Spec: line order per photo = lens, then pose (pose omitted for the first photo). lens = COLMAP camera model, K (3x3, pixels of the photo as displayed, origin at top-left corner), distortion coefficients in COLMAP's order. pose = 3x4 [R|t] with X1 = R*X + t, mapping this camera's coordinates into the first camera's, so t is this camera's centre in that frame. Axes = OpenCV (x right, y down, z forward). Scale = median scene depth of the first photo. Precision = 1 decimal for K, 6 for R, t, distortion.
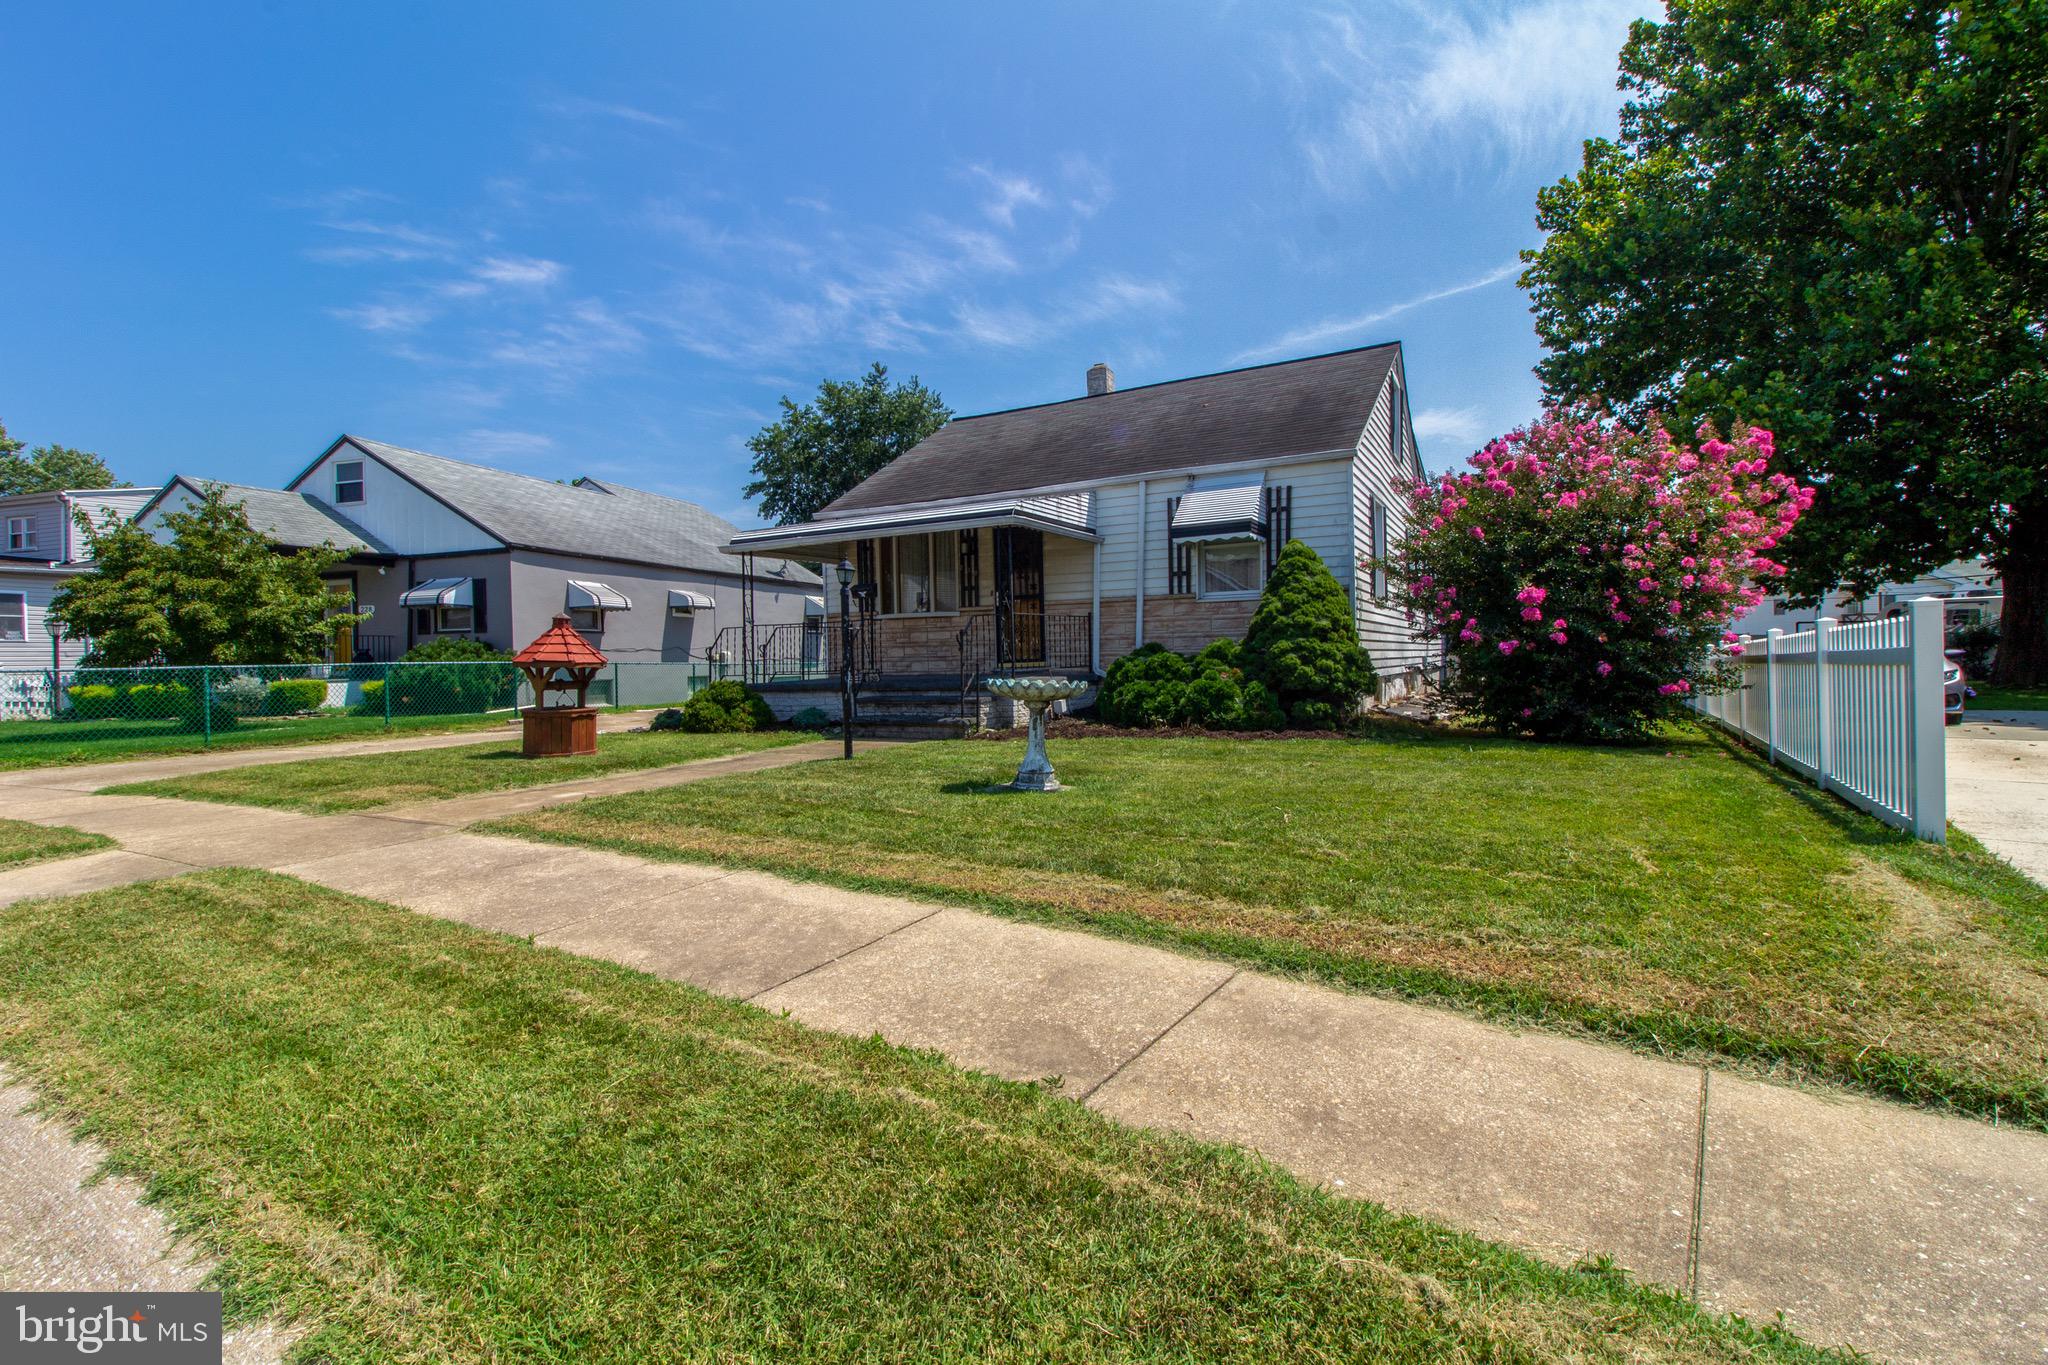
lens RADIAL K [[925.9, 0, 1015.1], [0, 925.9, 665.9], [0, 0, 1]] dist [0.010467, -0.010031]
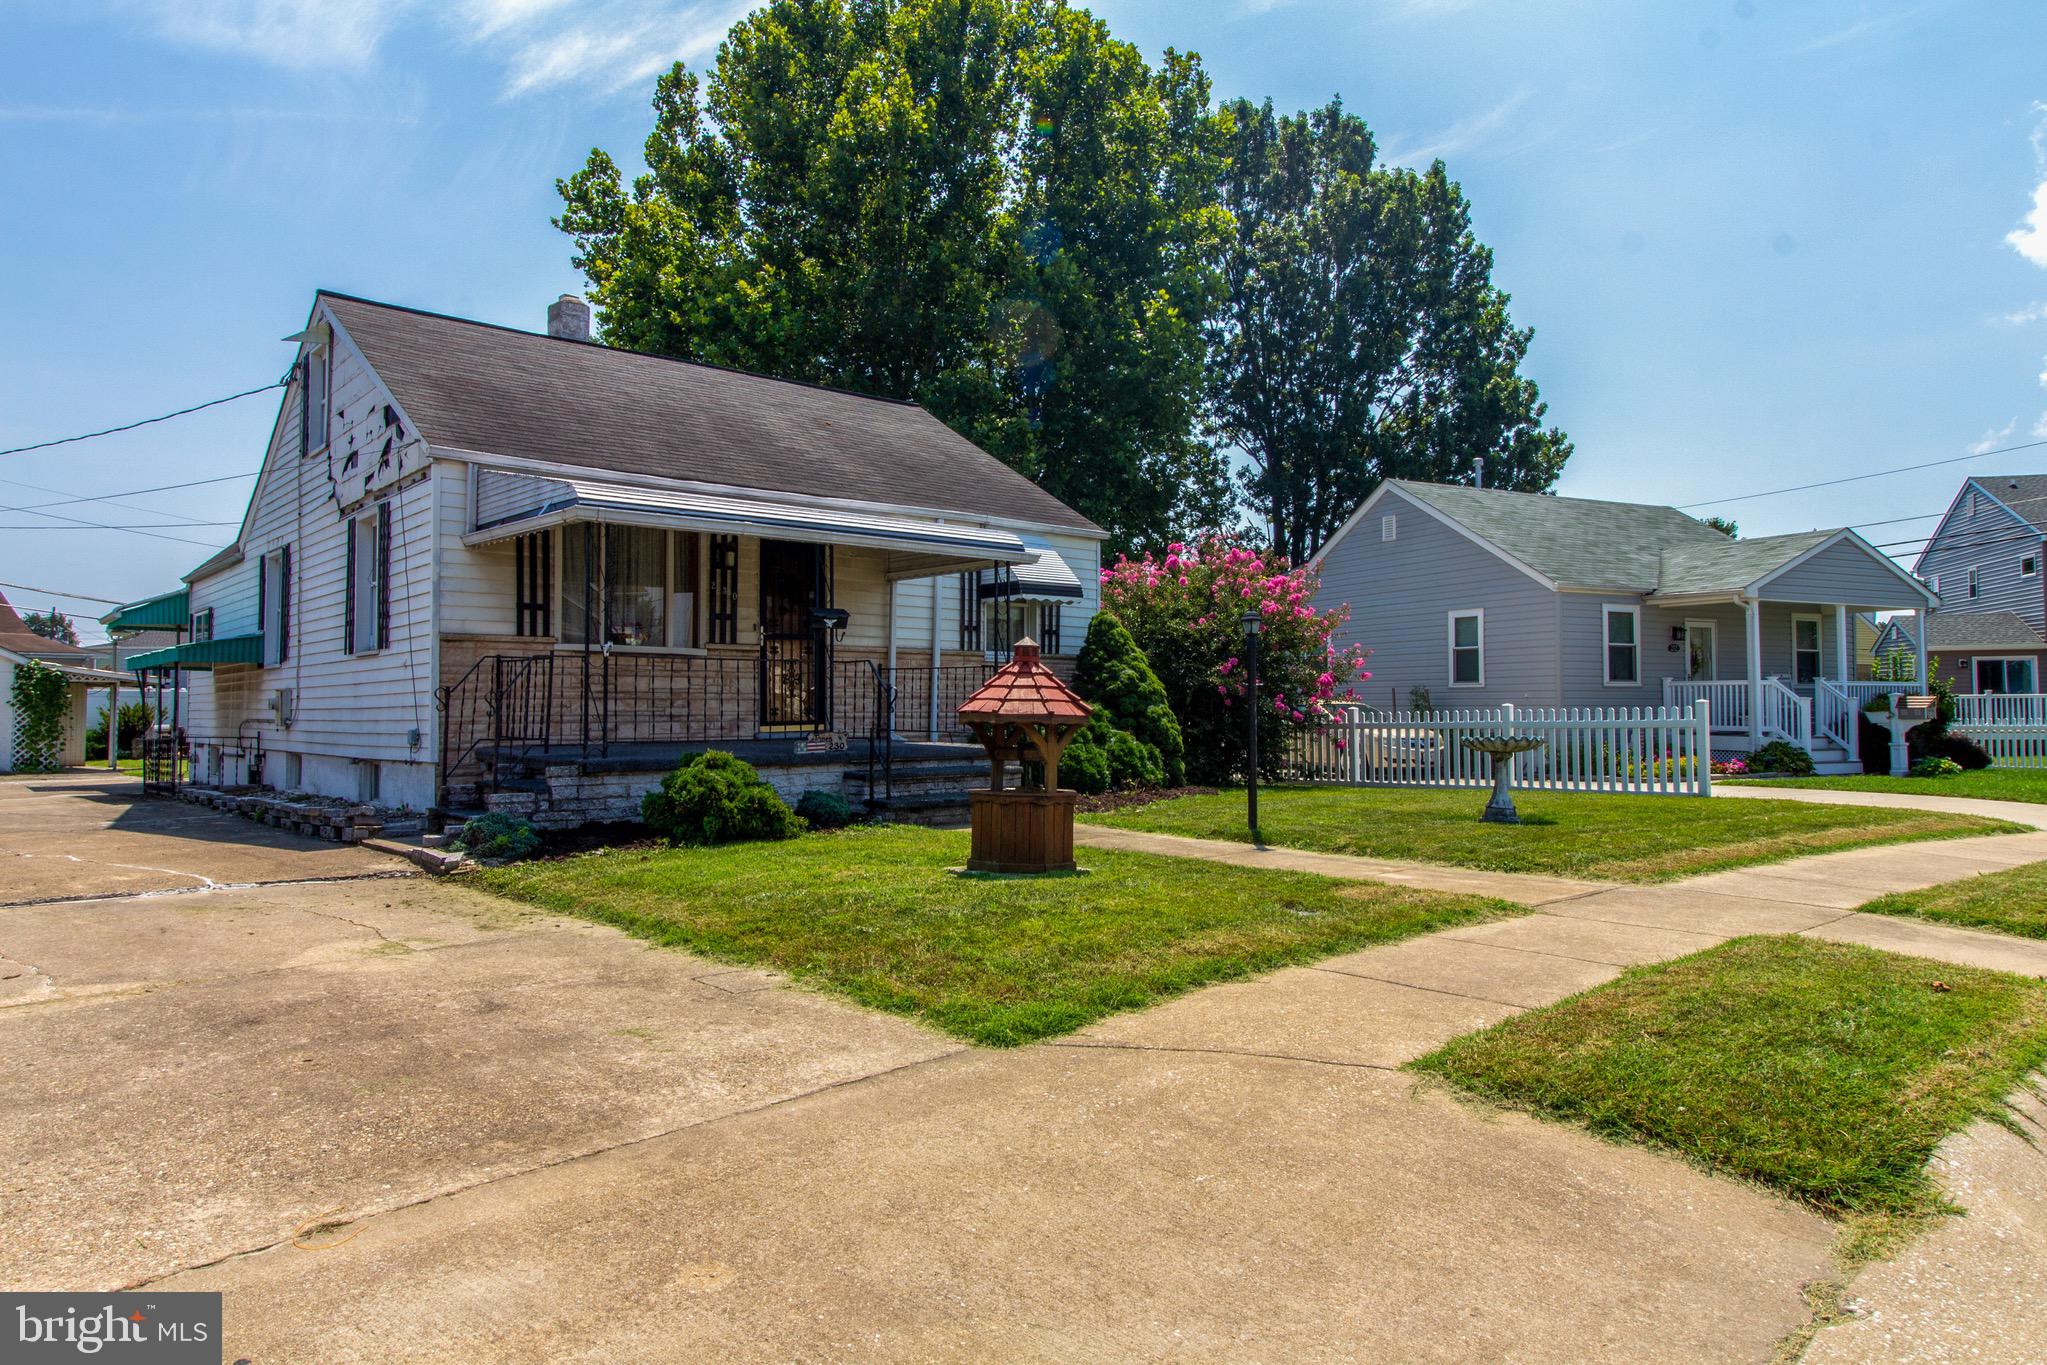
lens RADIAL K [[1271.4, 0, 1033.2], [0, 1271.4, 661.7], [0, 0, 1]] dist [0.003332, -0.004280]
pose [[0.318304, 0.054582, 0.946416, -0.819862], [0.002019, 0.998300, -0.058253, 0.005125], [-0.947987, 0.020453, 0.317652, 0.452750]]
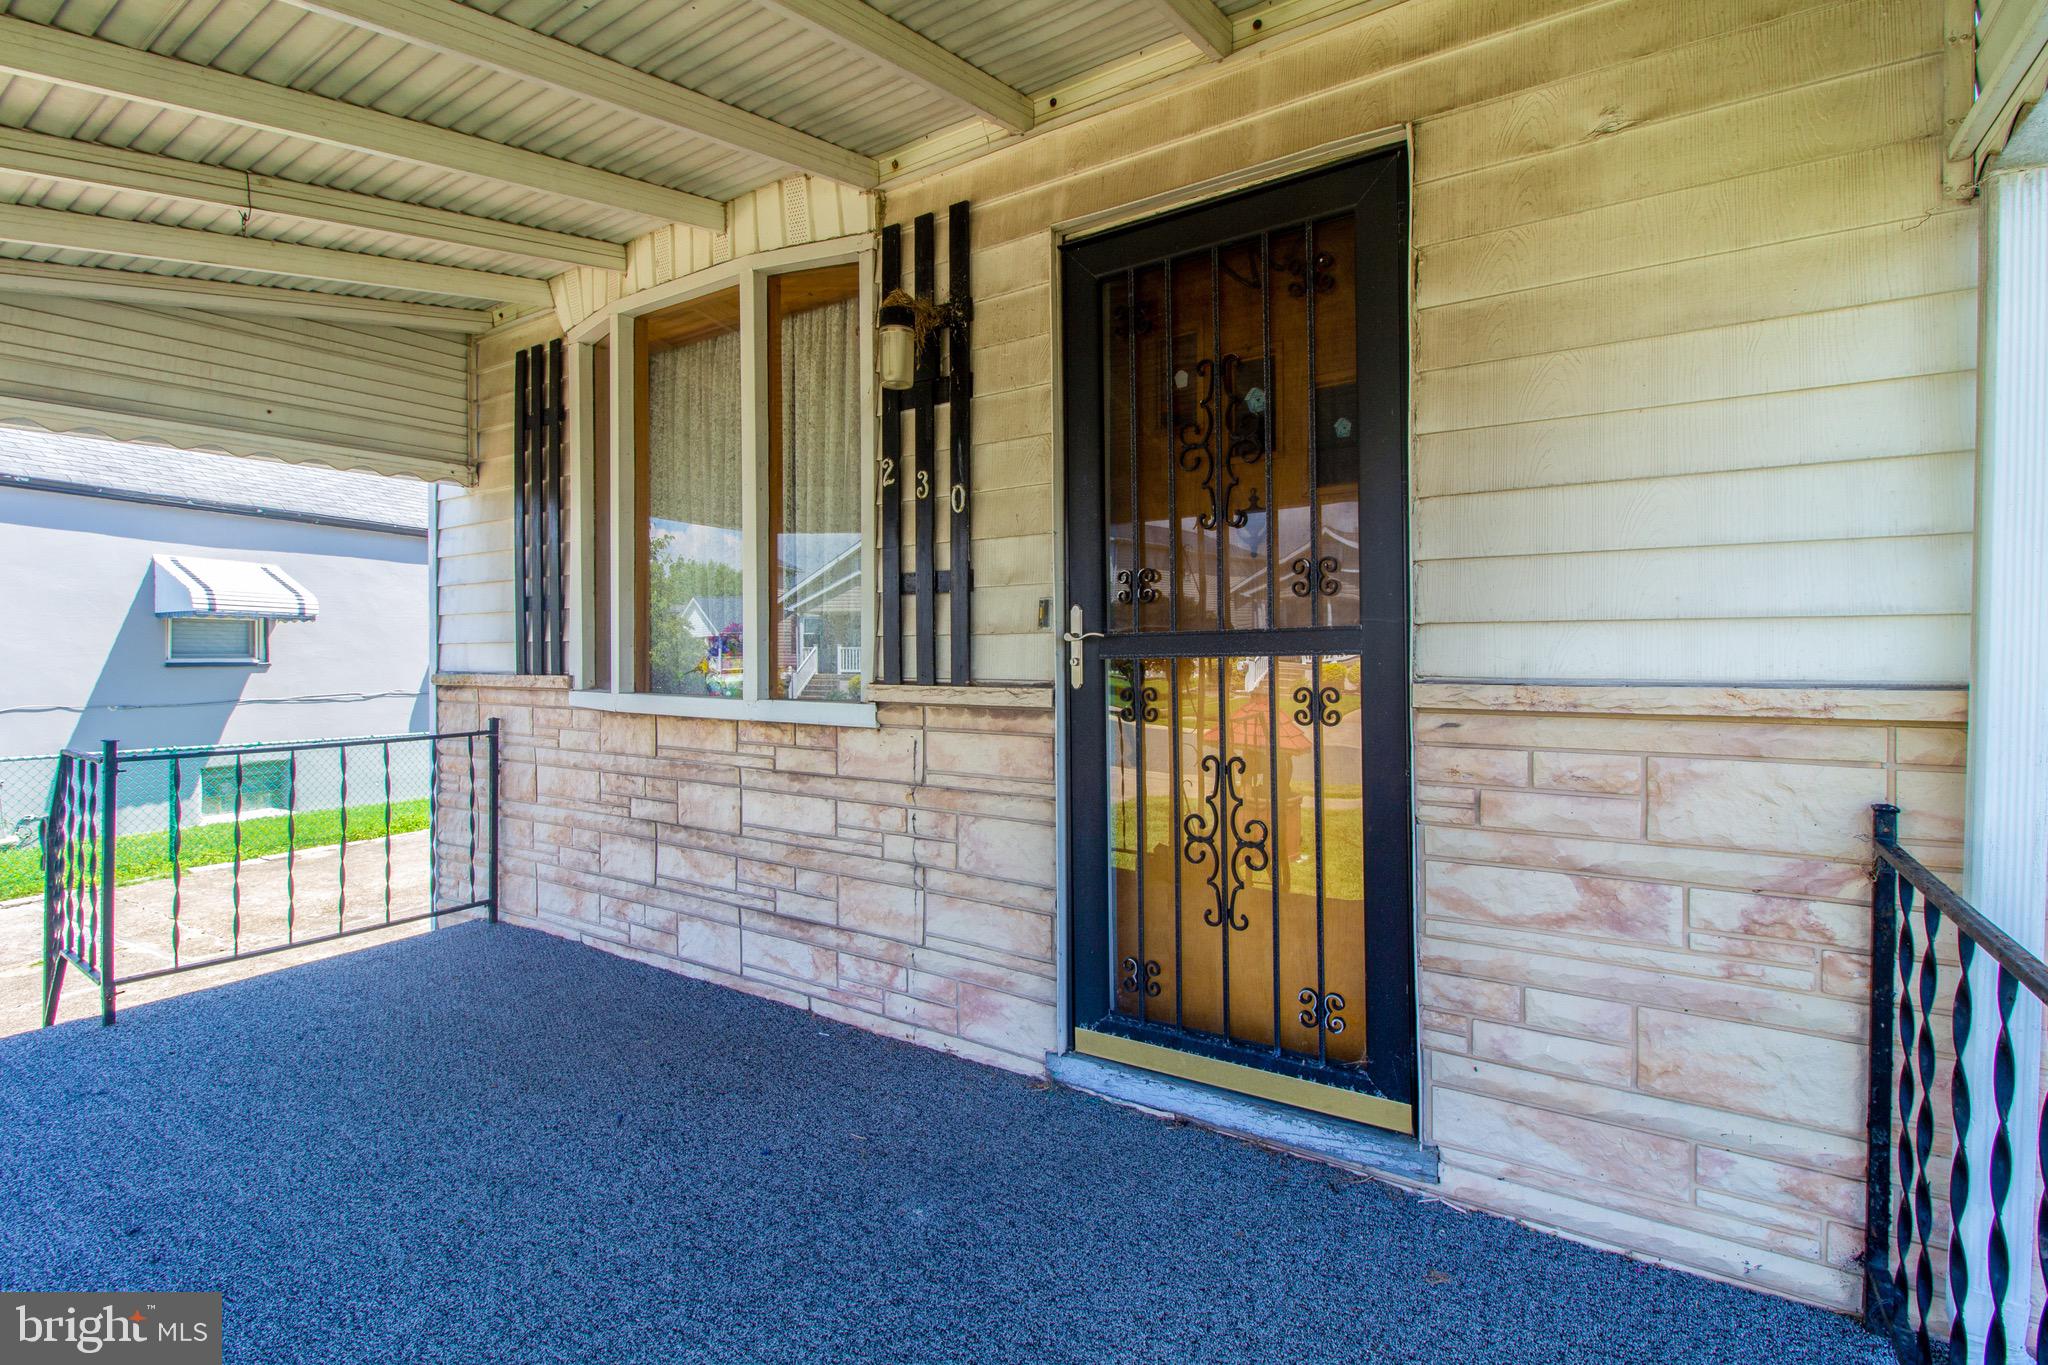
lens RADIAL K [[925.9, 0, 1023.8], [0, 925.9, 651.8], [0, 0, 1]] dist [0.010467, -0.010031]
pose [[0.997033, 0.017274, -0.075008, -0.014587], [-0.017977, 0.999801, -0.008698, -0.064601], [0.074843, 0.010021, 0.997145, 0.769954]]
